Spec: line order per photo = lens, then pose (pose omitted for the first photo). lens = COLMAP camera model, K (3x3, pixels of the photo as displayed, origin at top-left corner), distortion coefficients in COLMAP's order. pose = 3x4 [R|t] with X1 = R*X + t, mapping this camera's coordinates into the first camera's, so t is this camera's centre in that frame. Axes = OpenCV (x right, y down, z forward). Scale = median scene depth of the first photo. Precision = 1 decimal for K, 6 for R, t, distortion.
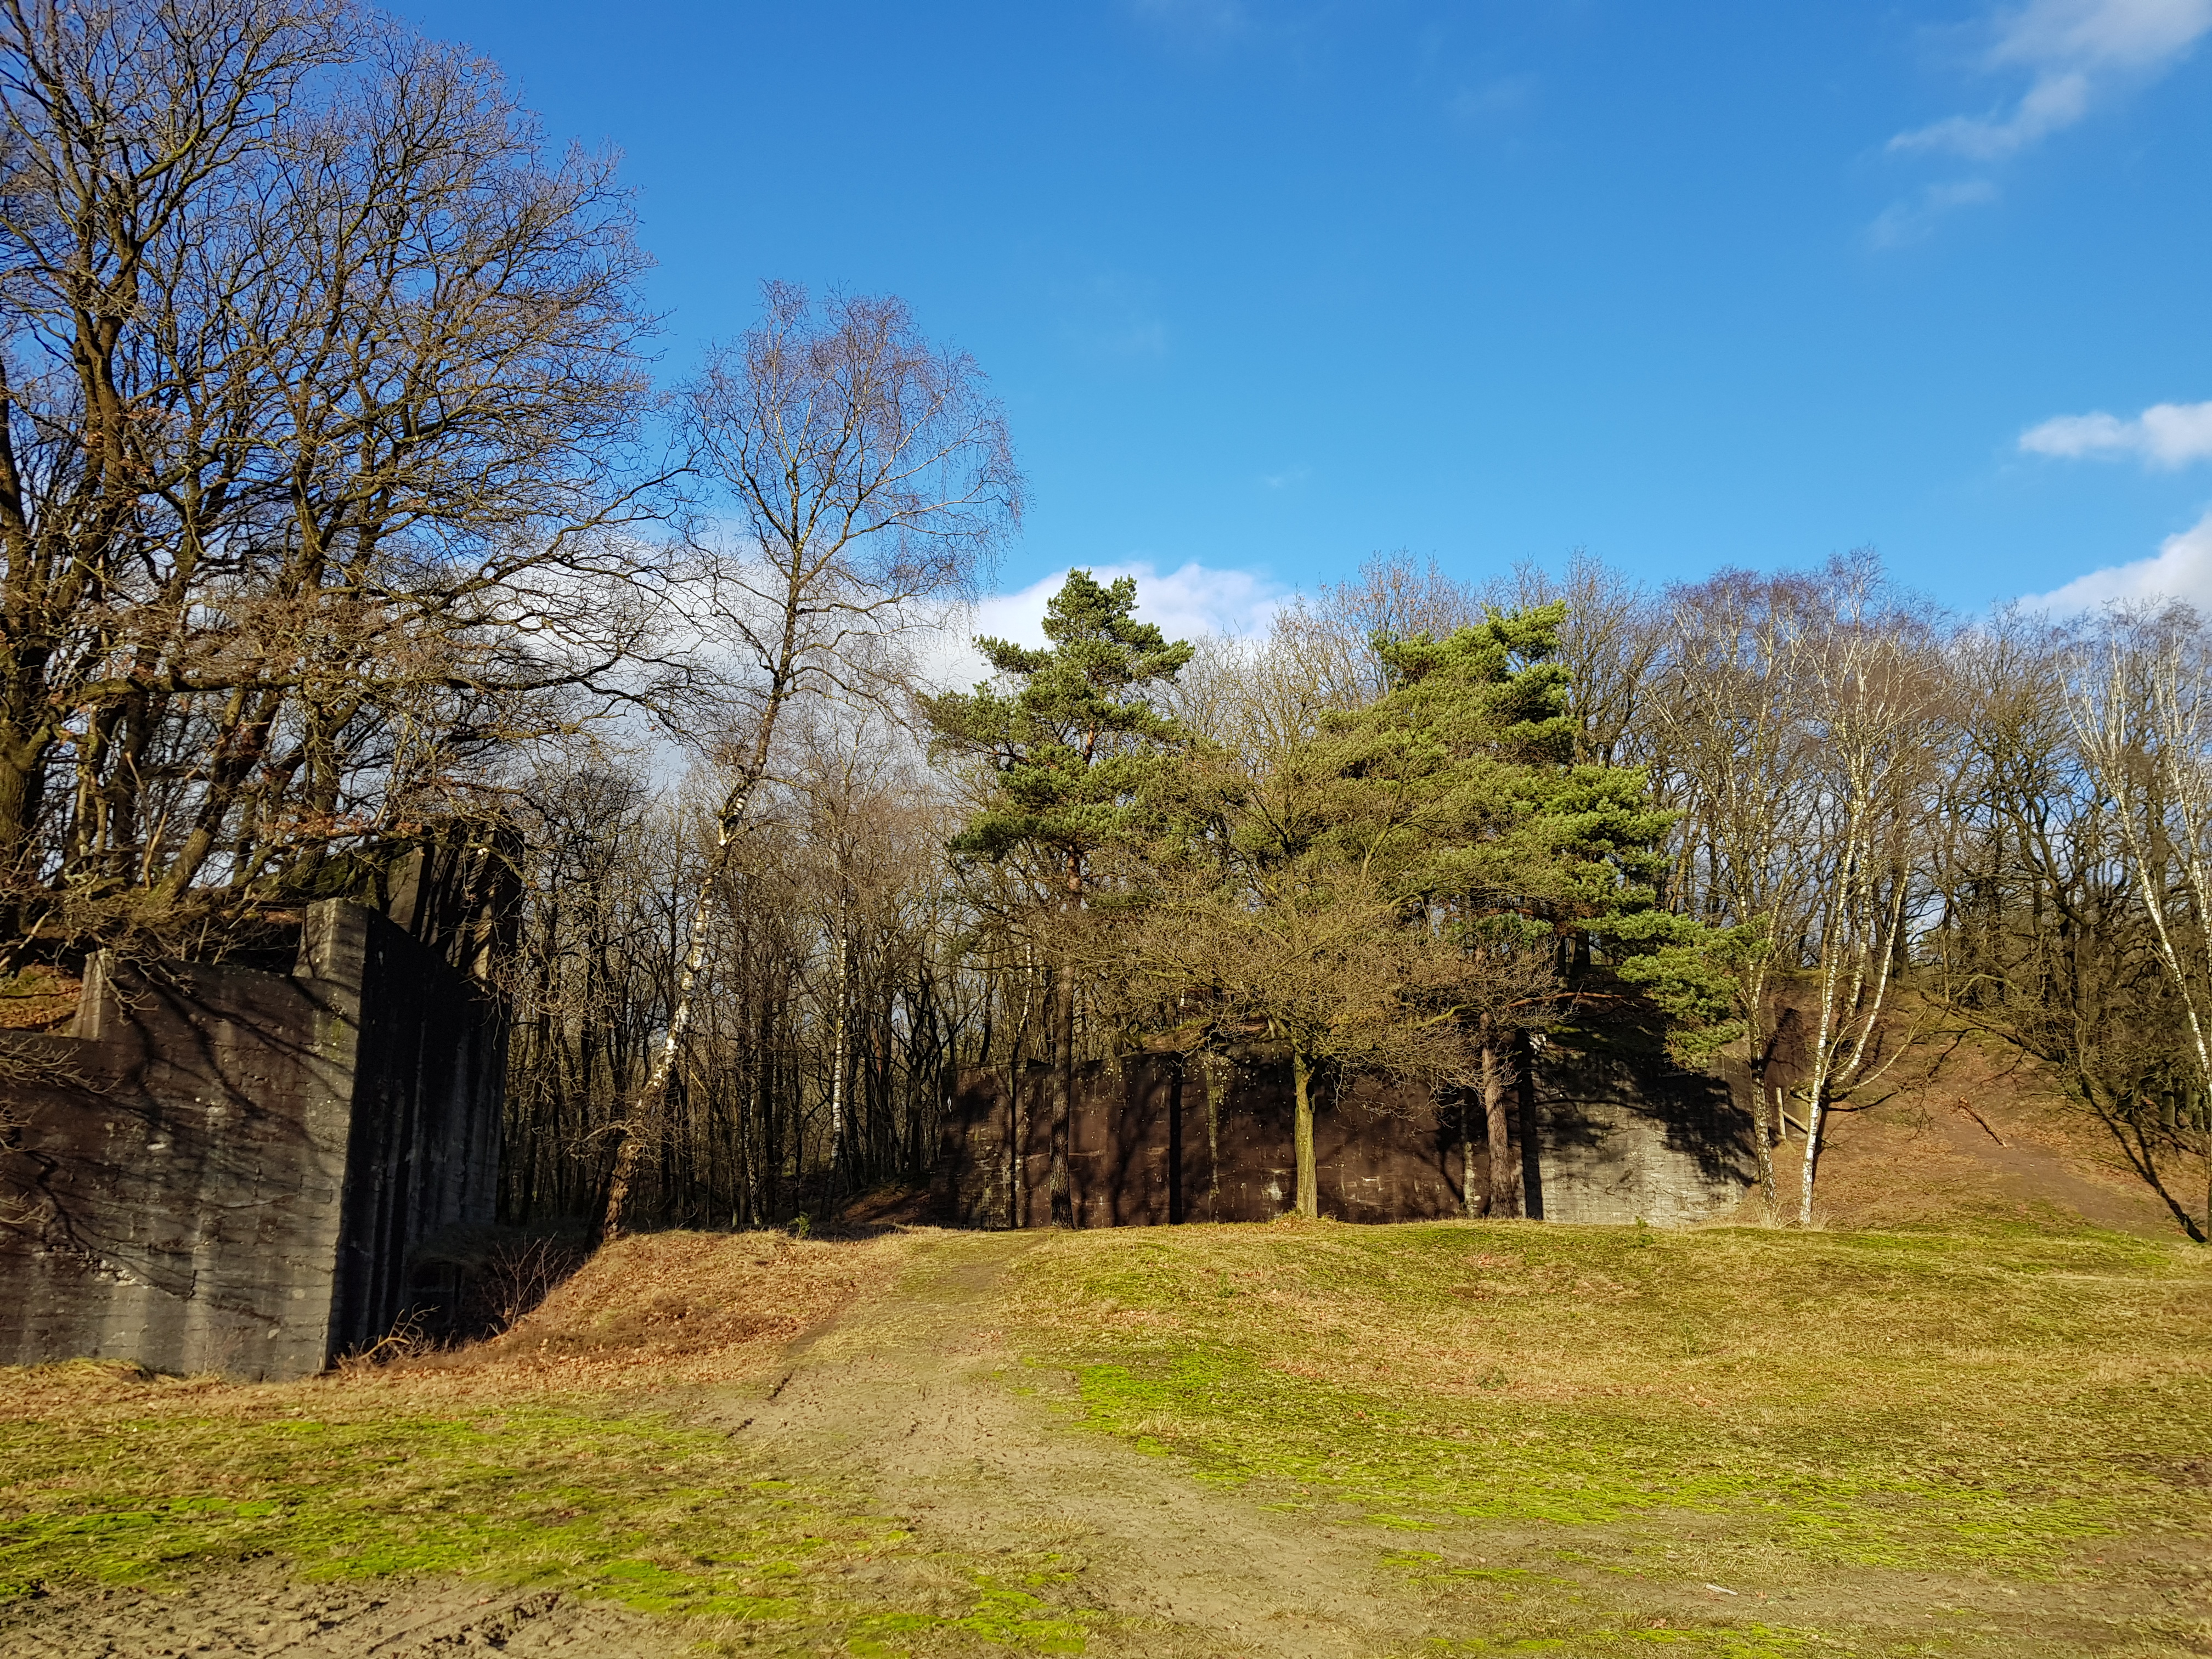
lens RADIAL K [[1669.3, 0, 1105.9], [0, 1669.3, 828.9], [0, 0, 1]] dist [-0.005287, -0.000764]
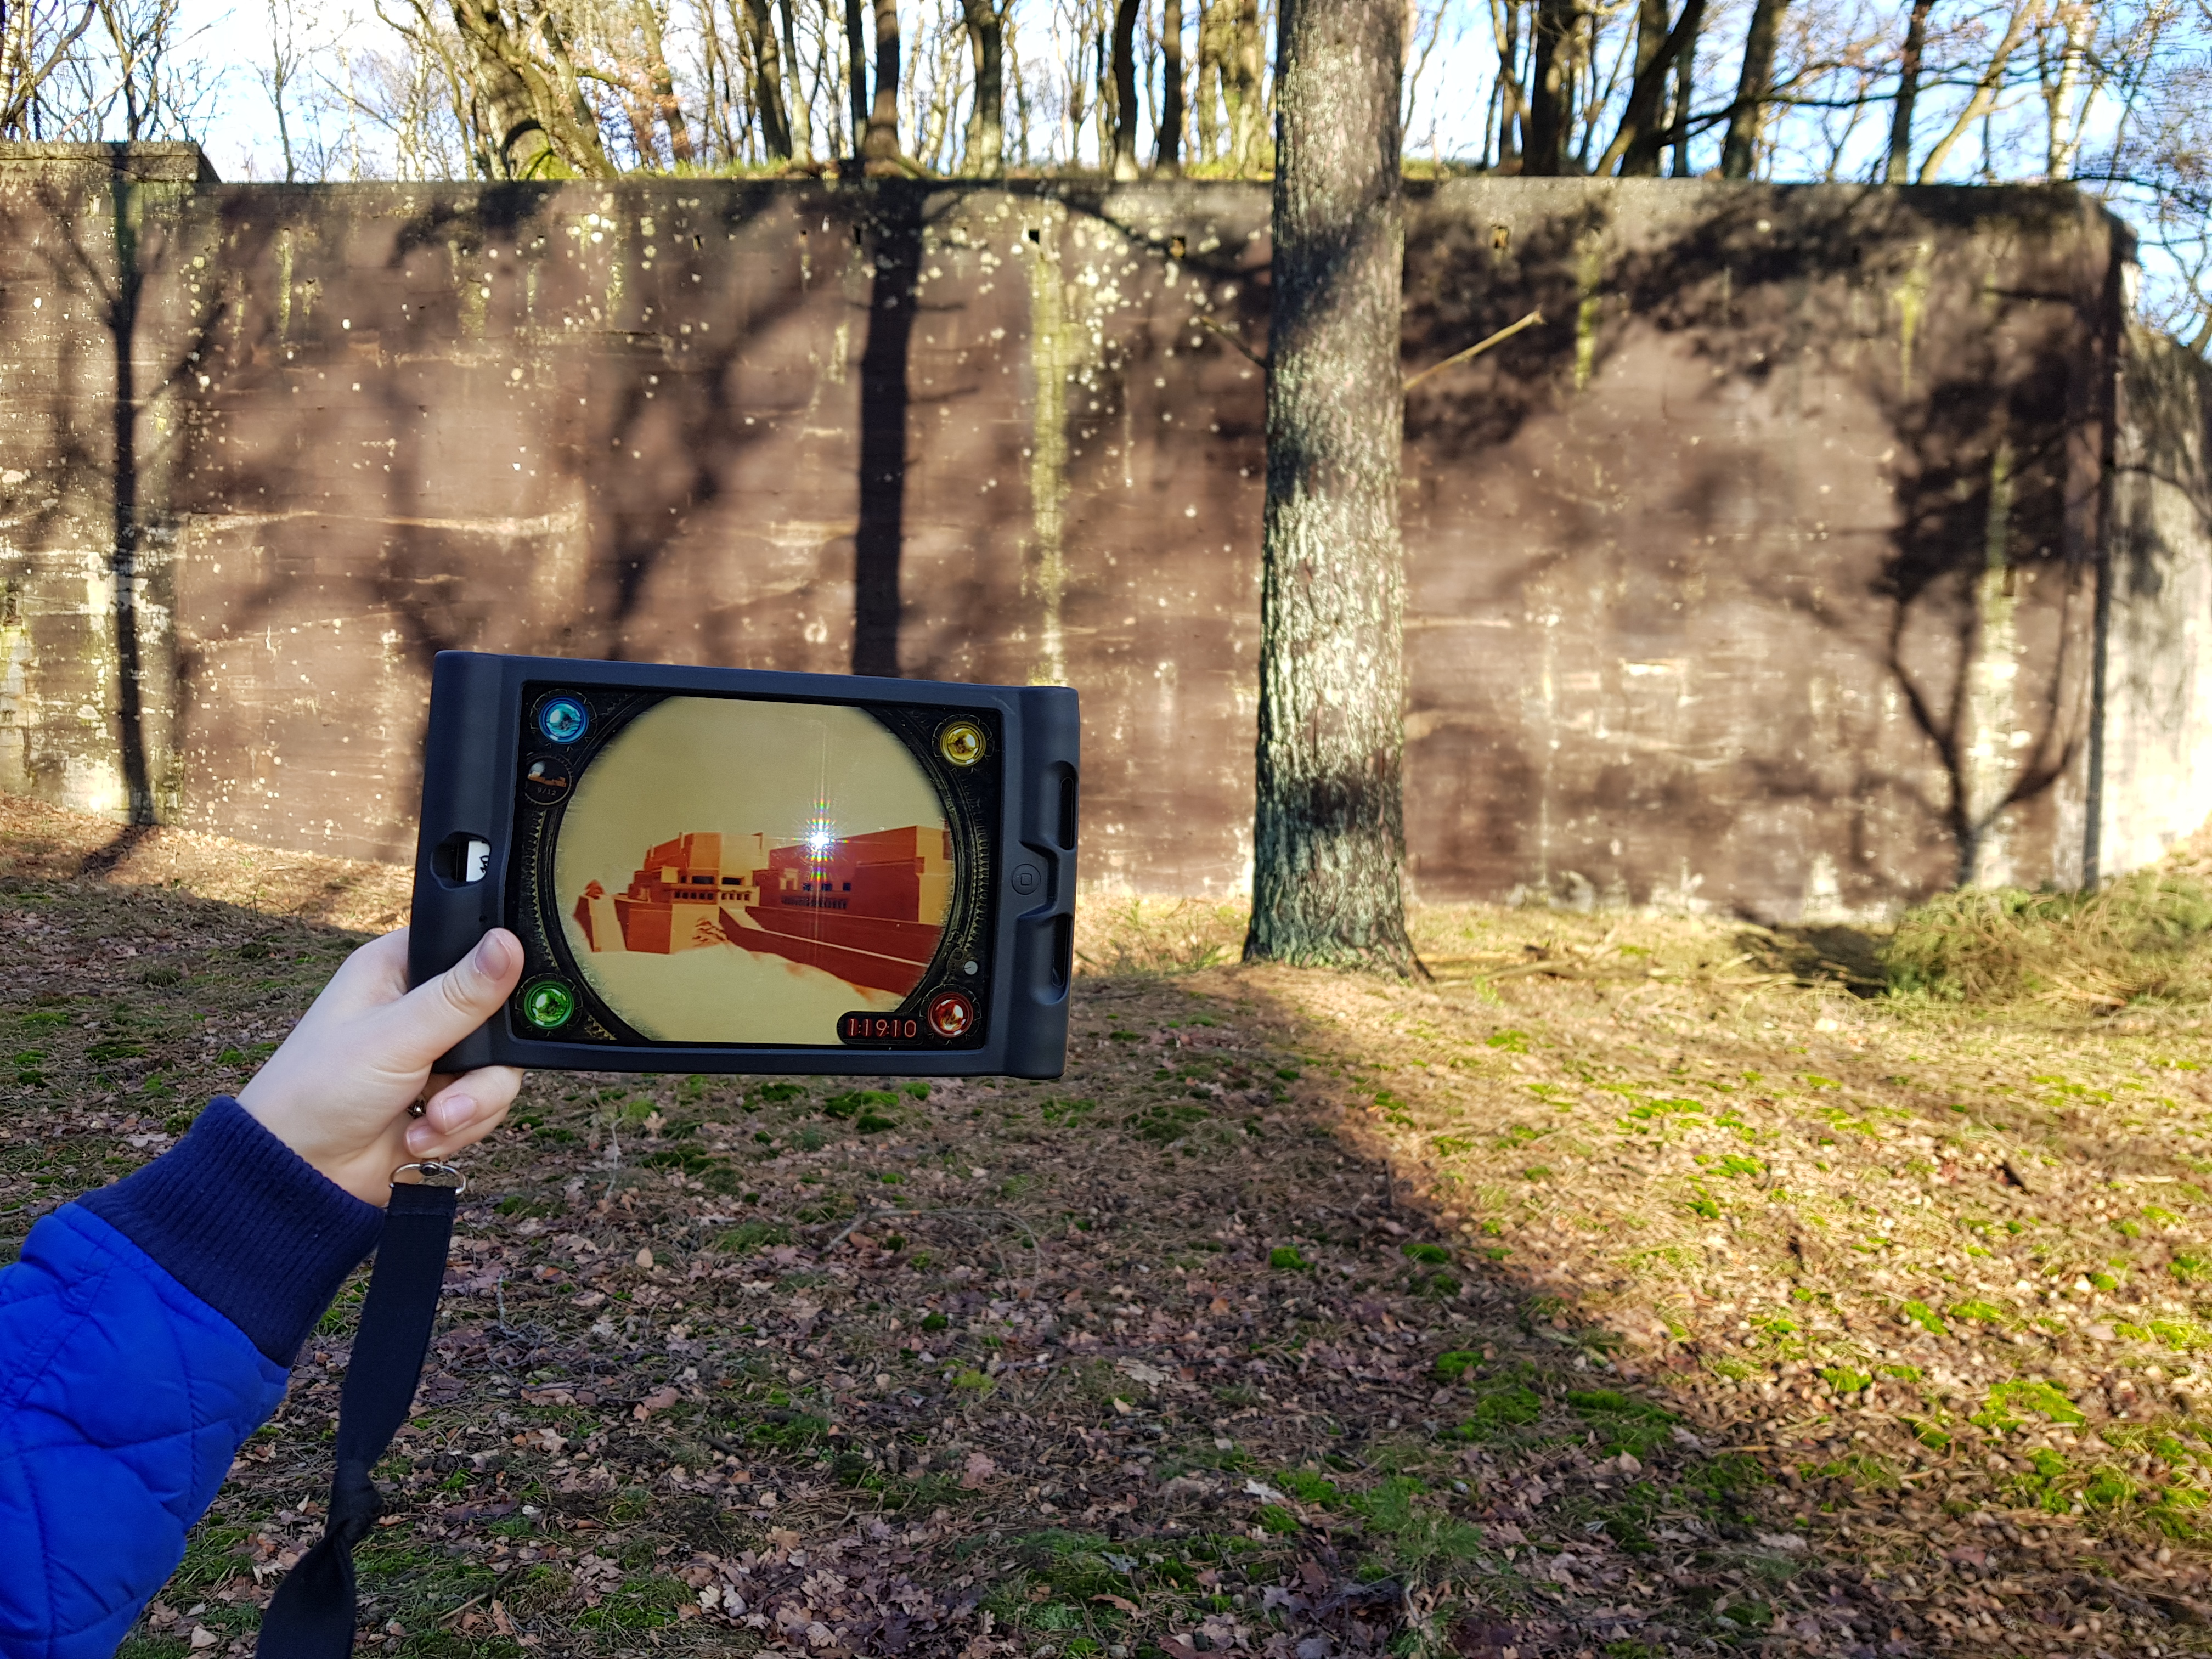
lens RADIAL K [[1669.3, 0, 1112.0], [0, 1669.3, 829.7], [0, 0, 1]] dist [-0.005287, -0.000764]
pose [[0.800223, 0.093442, 0.592378, -0.086250], [-0.162058, 0.984730, 0.063587, 0.220060], [-0.577391, -0.146884, 0.803147, 0.763257]]
